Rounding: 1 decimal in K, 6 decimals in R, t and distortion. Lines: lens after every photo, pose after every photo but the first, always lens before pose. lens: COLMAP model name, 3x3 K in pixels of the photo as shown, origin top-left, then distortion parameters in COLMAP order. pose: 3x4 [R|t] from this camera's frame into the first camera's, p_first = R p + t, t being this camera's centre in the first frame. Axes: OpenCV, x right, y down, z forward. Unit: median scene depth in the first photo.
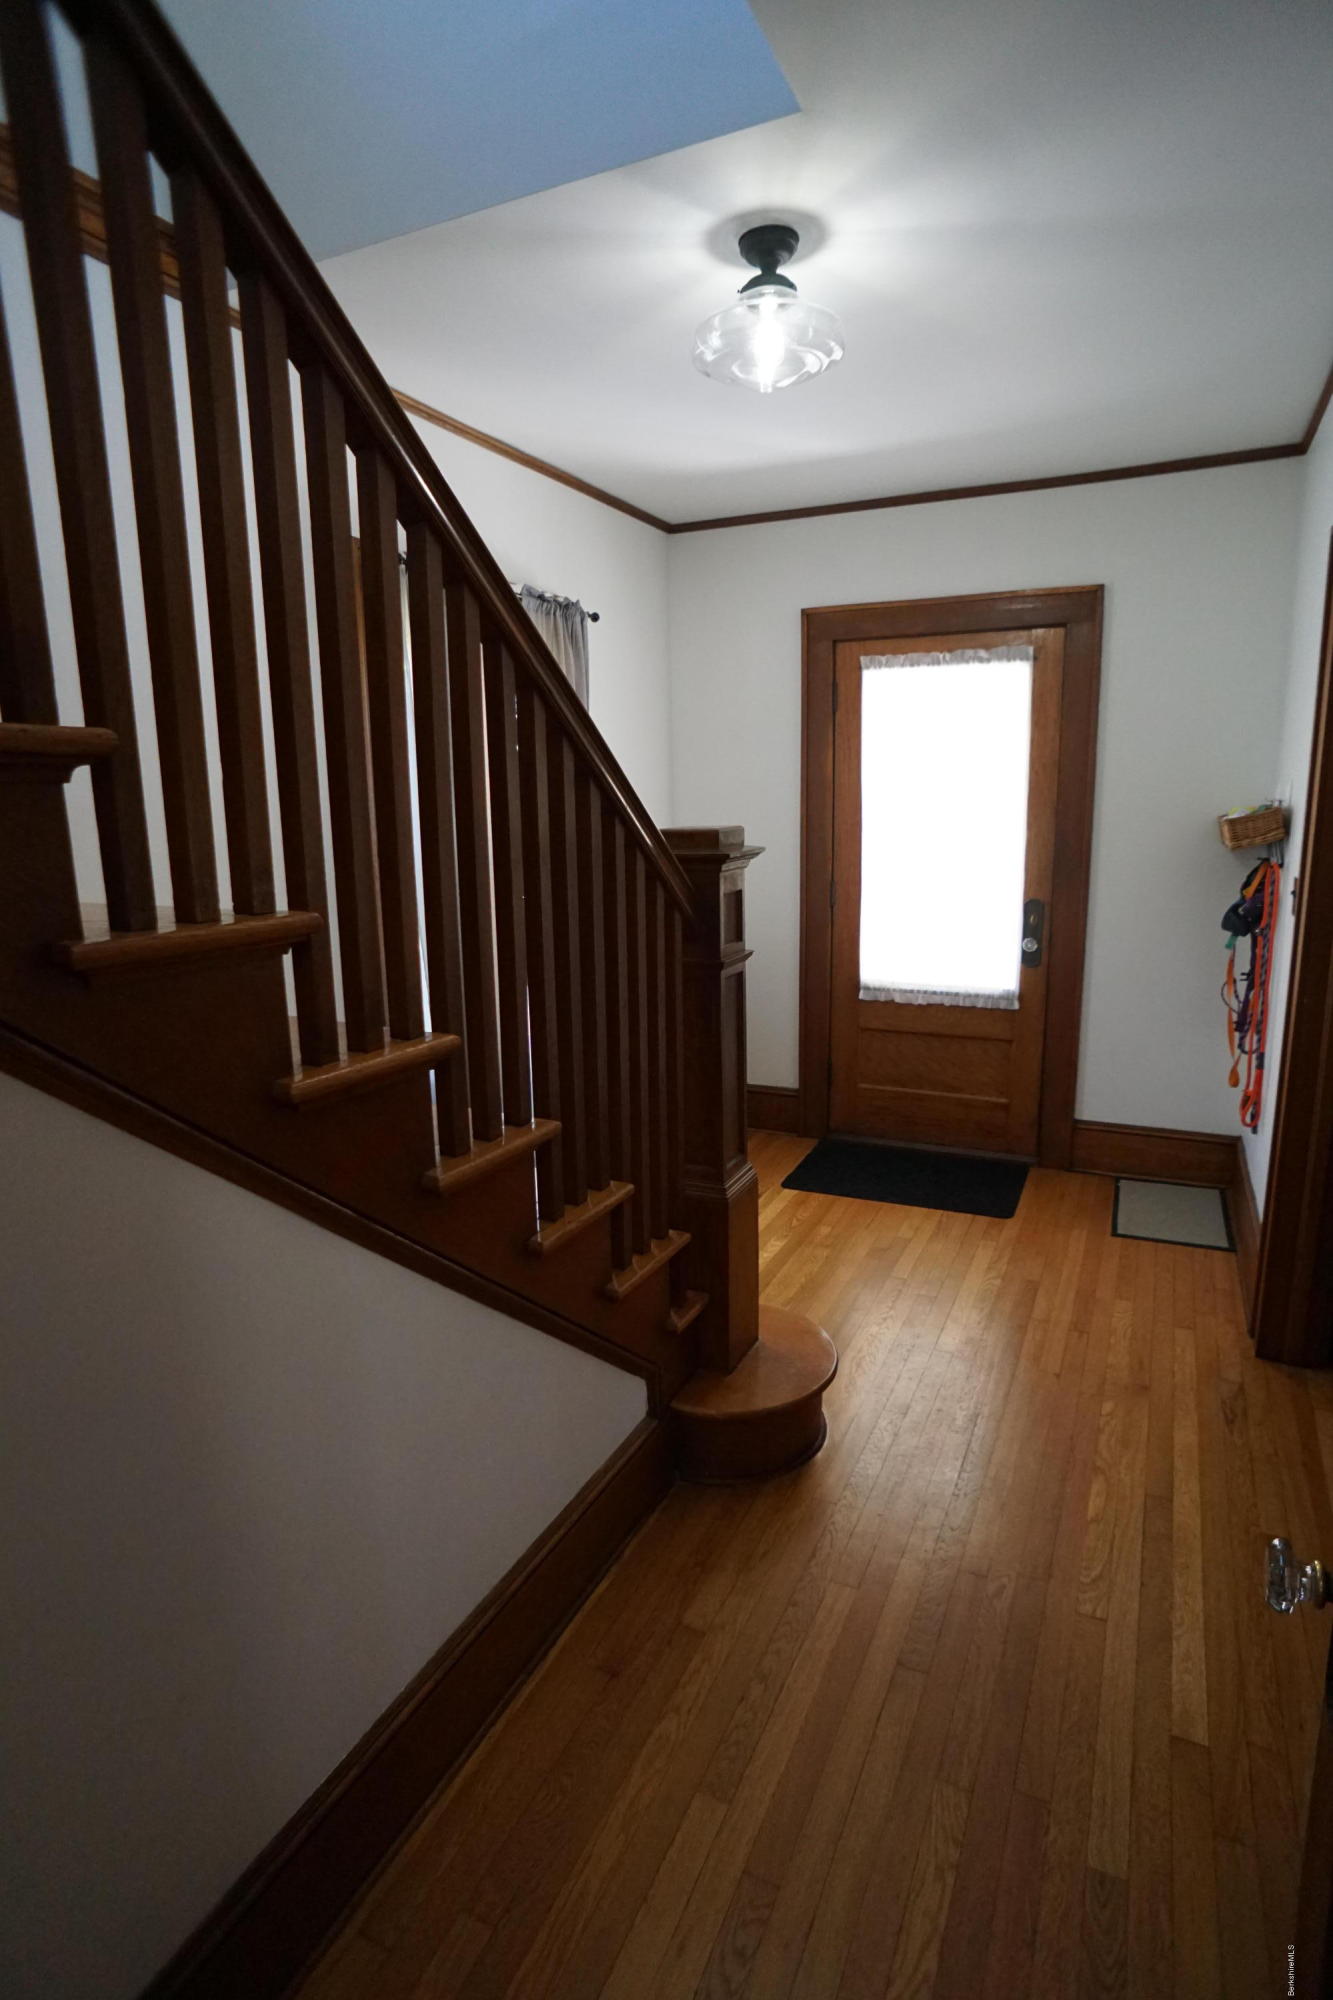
lens RADIAL K [[1080.7, 0, 661.9], [0, 1080.7, 1023.9], [0, 0, 1]] dist [-0.086148, 0.056035]
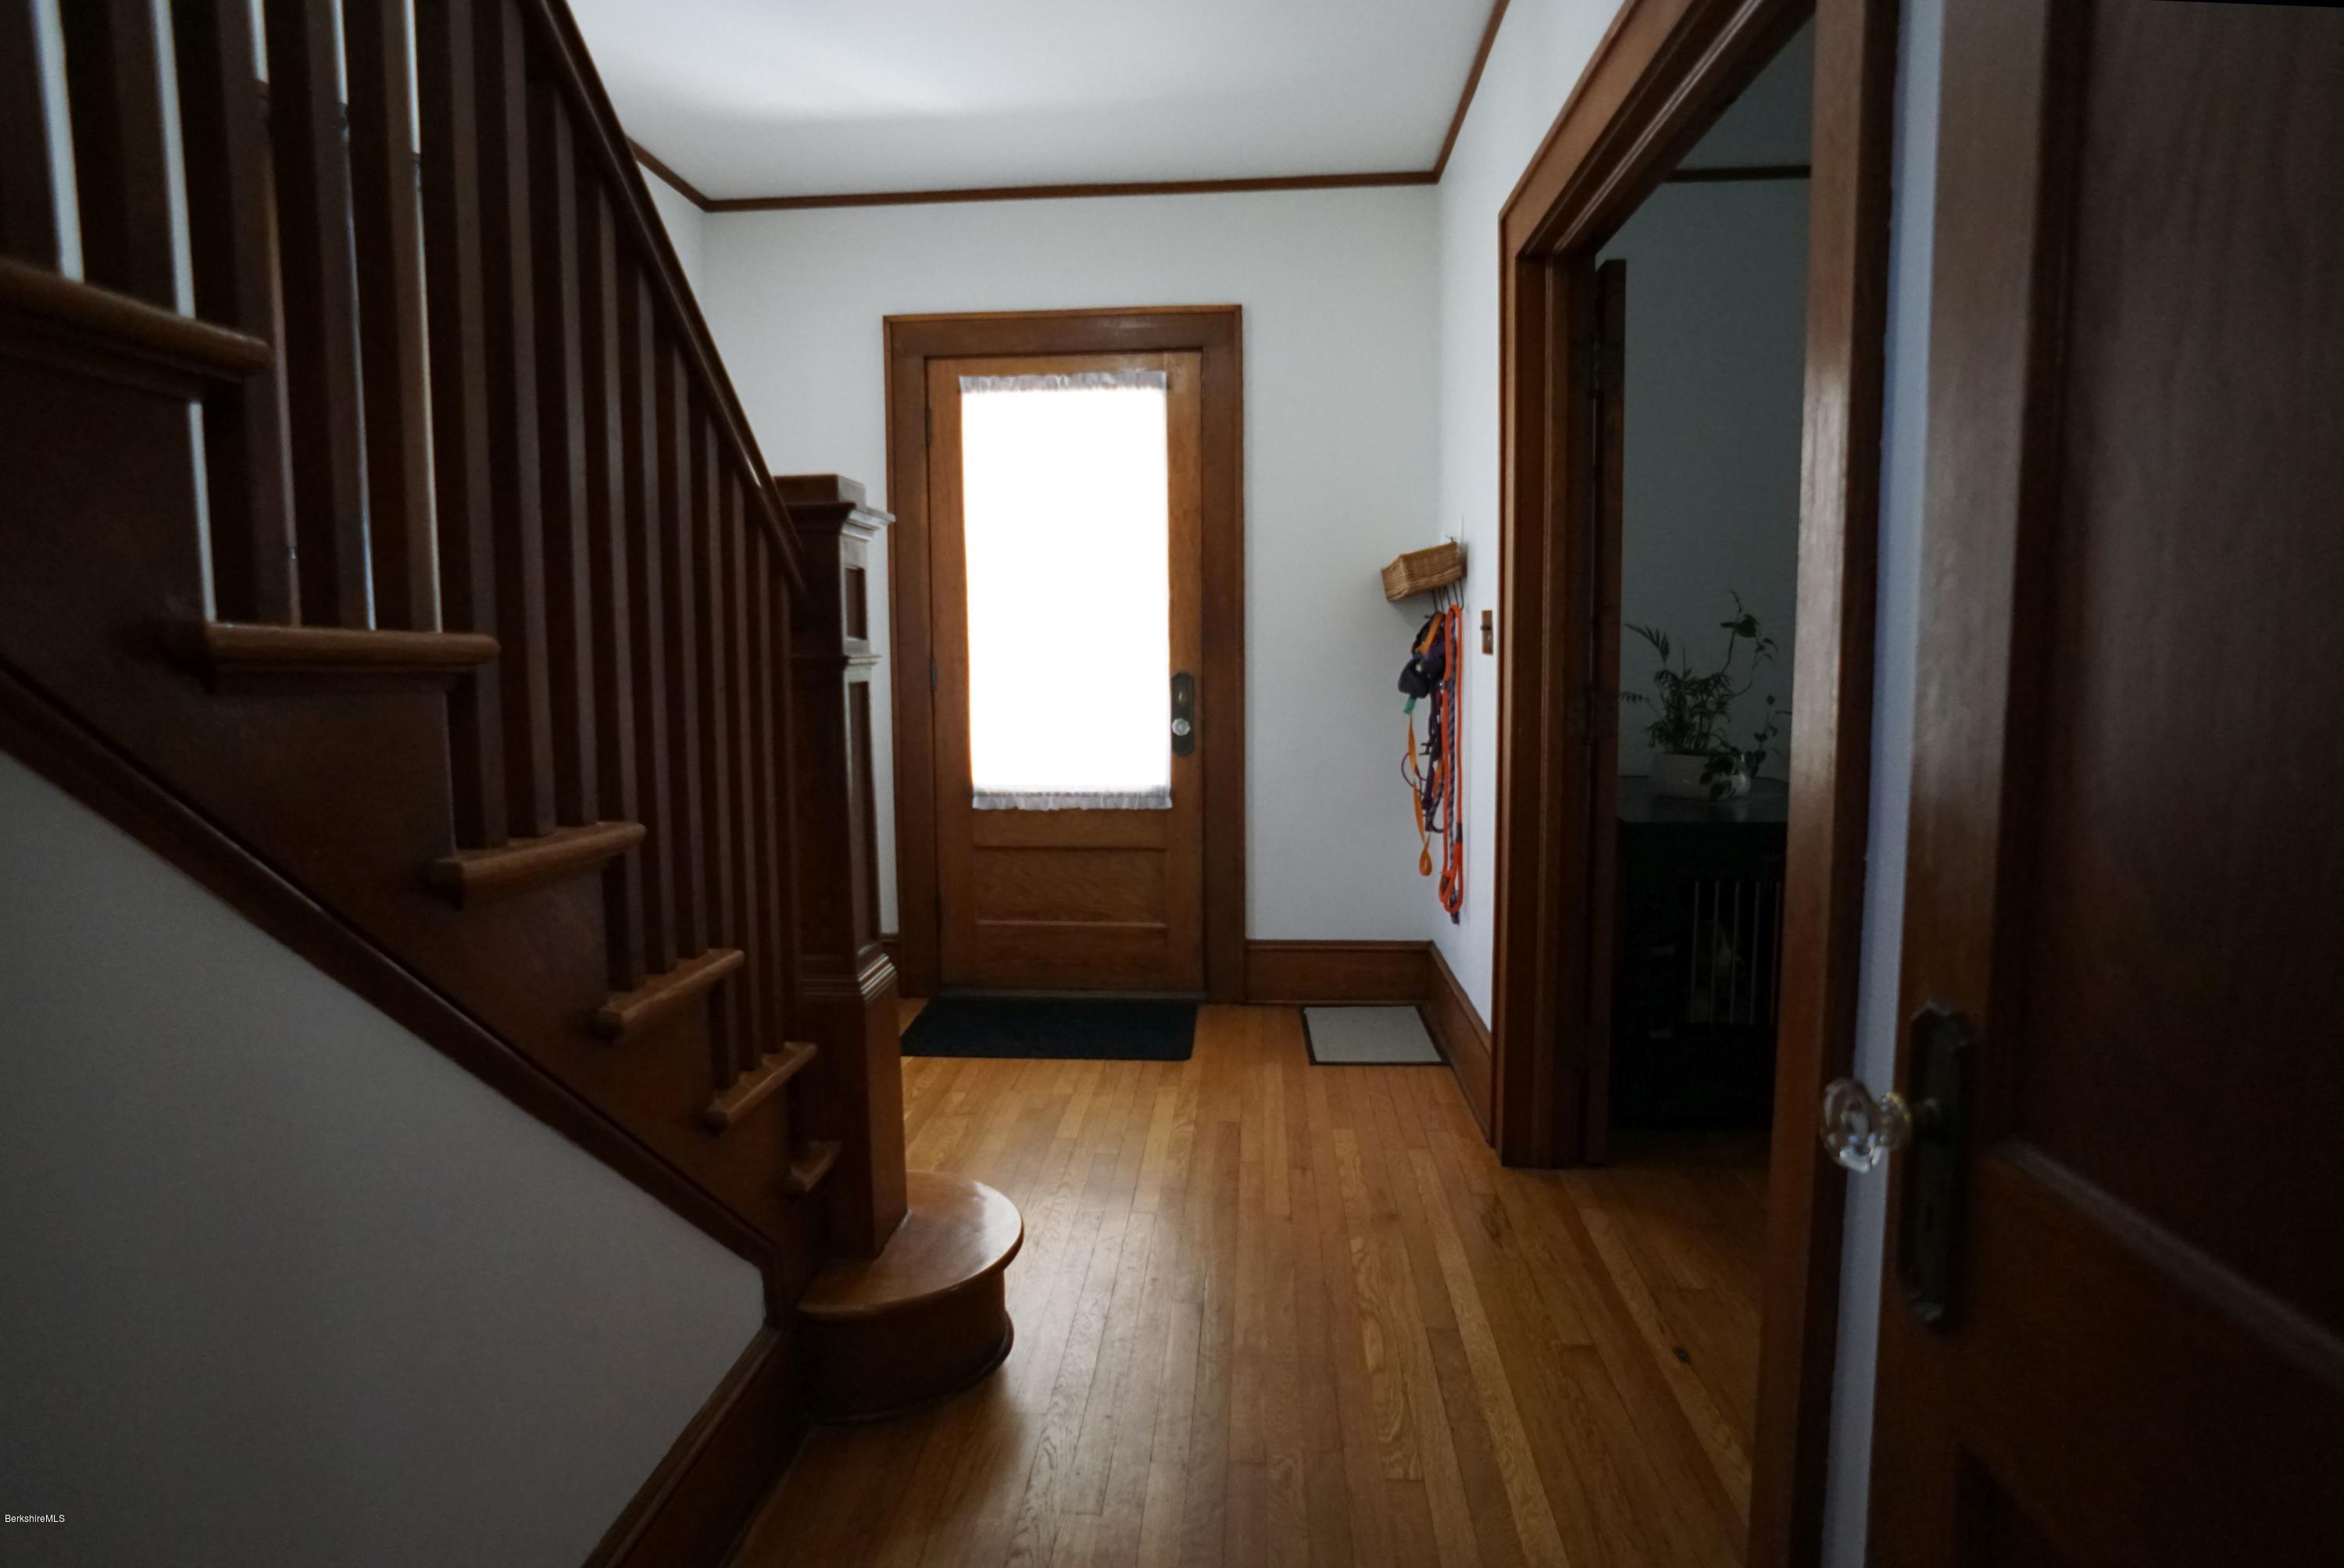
lens RADIAL K [[1339.8, 0, 1165.0], [0, 1339.8, 775.2], [0, 0, 1]] dist [-0.093763, 0.069993]
pose [[0.932391, -0.025344, 0.360563, -0.043106], [0.068927, 0.991700, -0.108536, 0.083434], [-0.354819, 0.126051, 0.926399, 0.068571]]
